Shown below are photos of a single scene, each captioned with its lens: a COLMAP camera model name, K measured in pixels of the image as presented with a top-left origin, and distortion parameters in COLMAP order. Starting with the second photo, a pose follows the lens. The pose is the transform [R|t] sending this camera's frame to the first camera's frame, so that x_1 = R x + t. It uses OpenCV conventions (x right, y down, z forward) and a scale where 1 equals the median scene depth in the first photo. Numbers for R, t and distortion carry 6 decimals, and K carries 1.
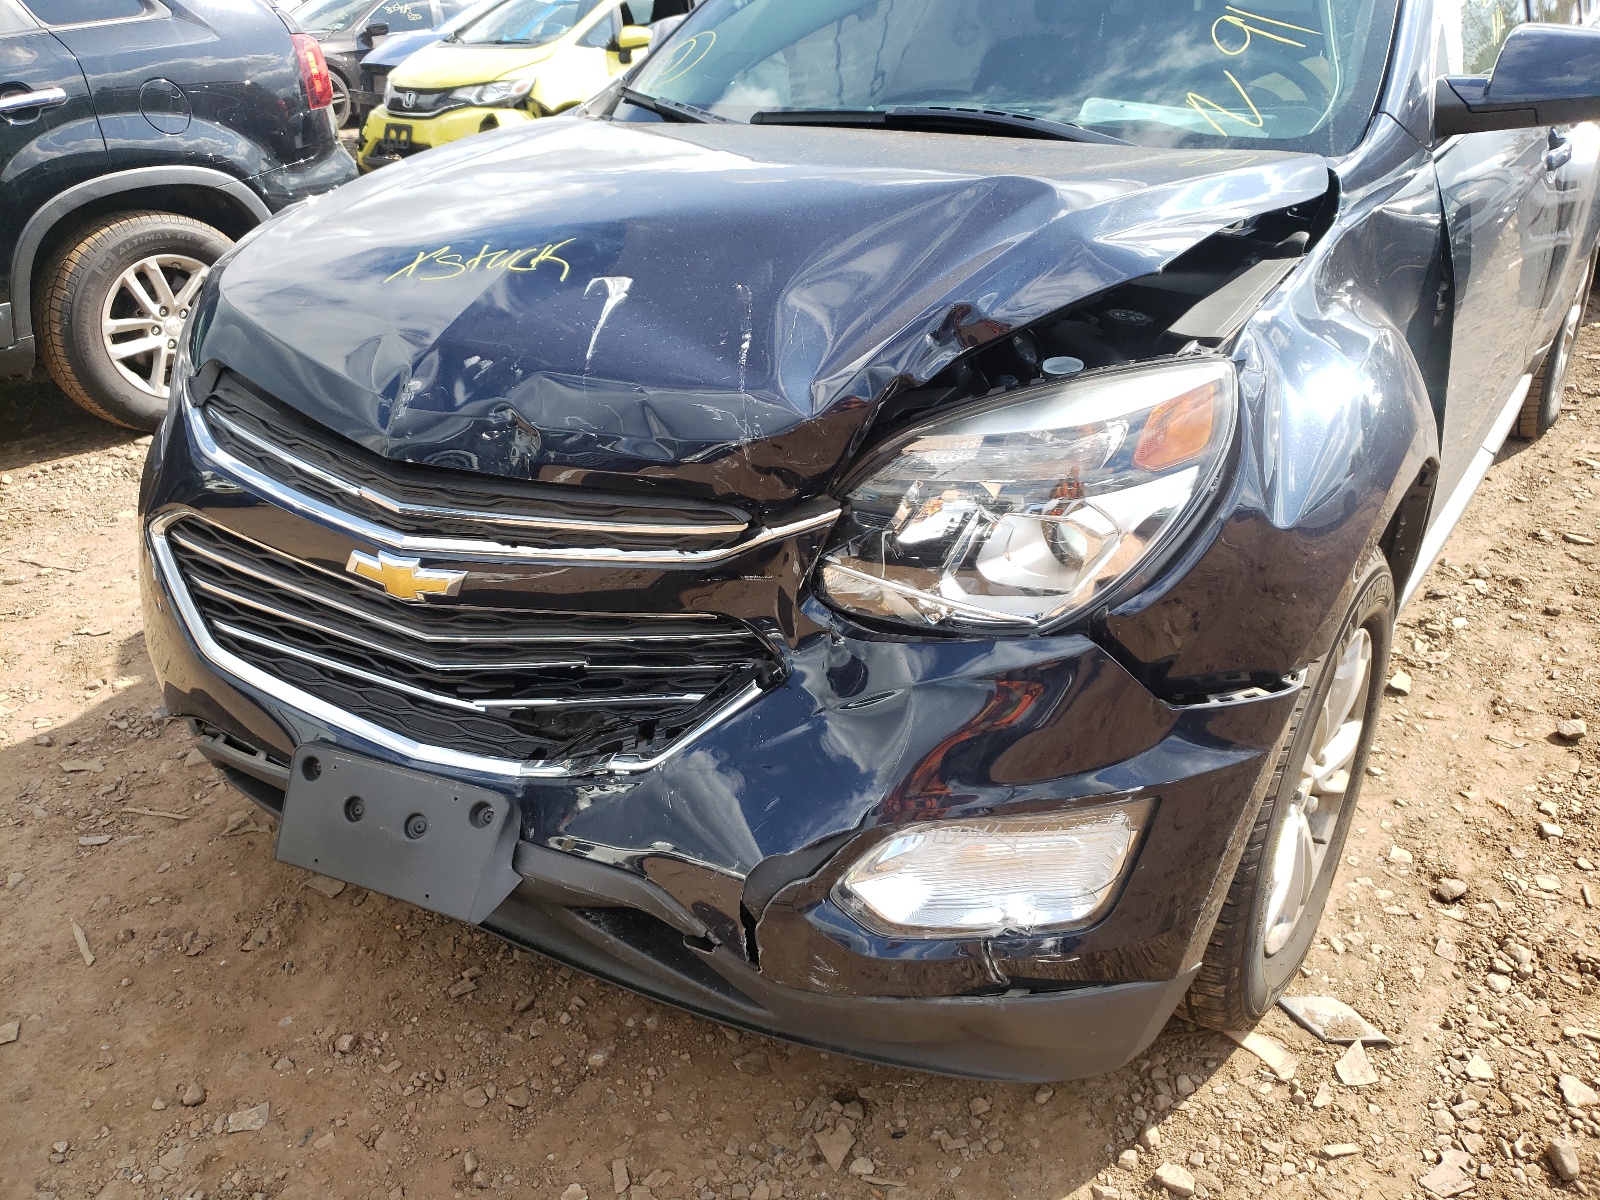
lens RADIAL K [[1383.9, 0, 809.3], [0, 1383.9, 596.1], [0, 0, 1]] dist [-0.006114, 0.053380]
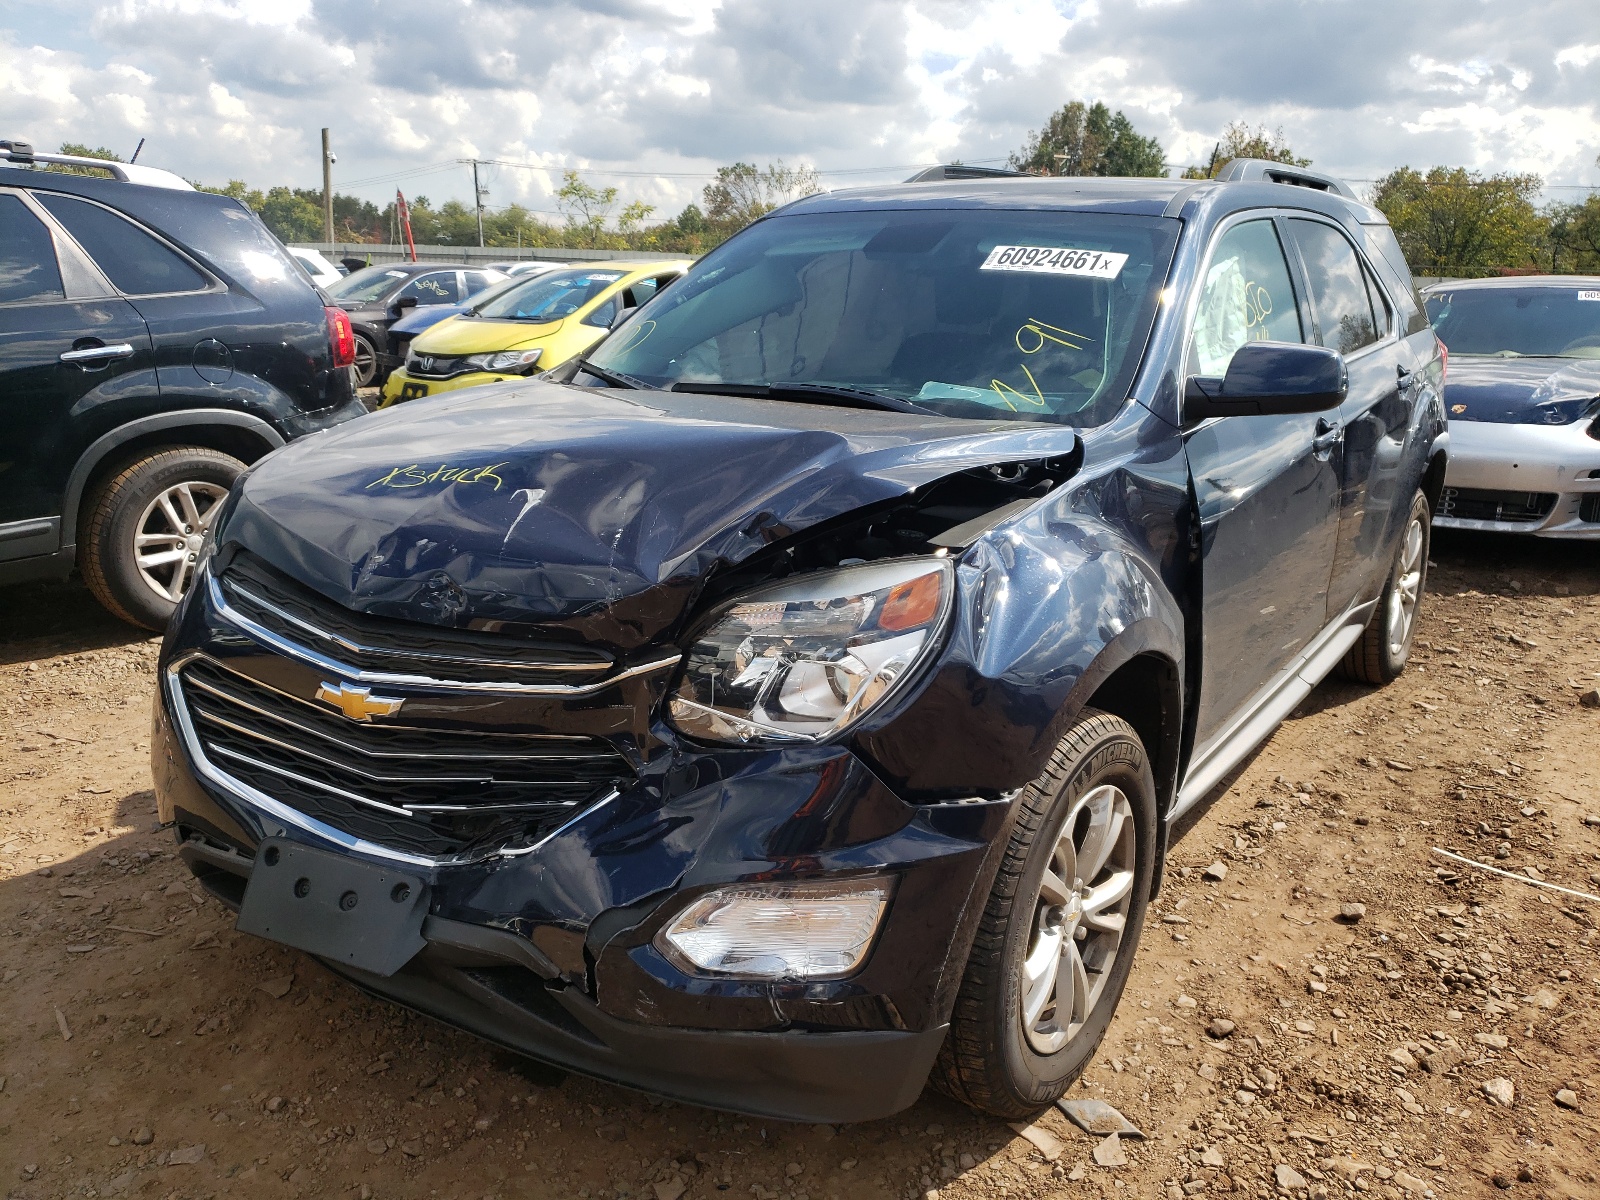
lens RADIAL K [[1383.9, 0, 809.3], [0, 1383.9, 596.1], [0, 0, 1]] dist [-0.006114, 0.053380]
pose [[0.999264, 0.038361, -0.000300, 0.111431], [-0.037740, 0.981600, -0.187180, 0.097517], [-0.006886, 0.187054, 0.982326, -0.266091]]
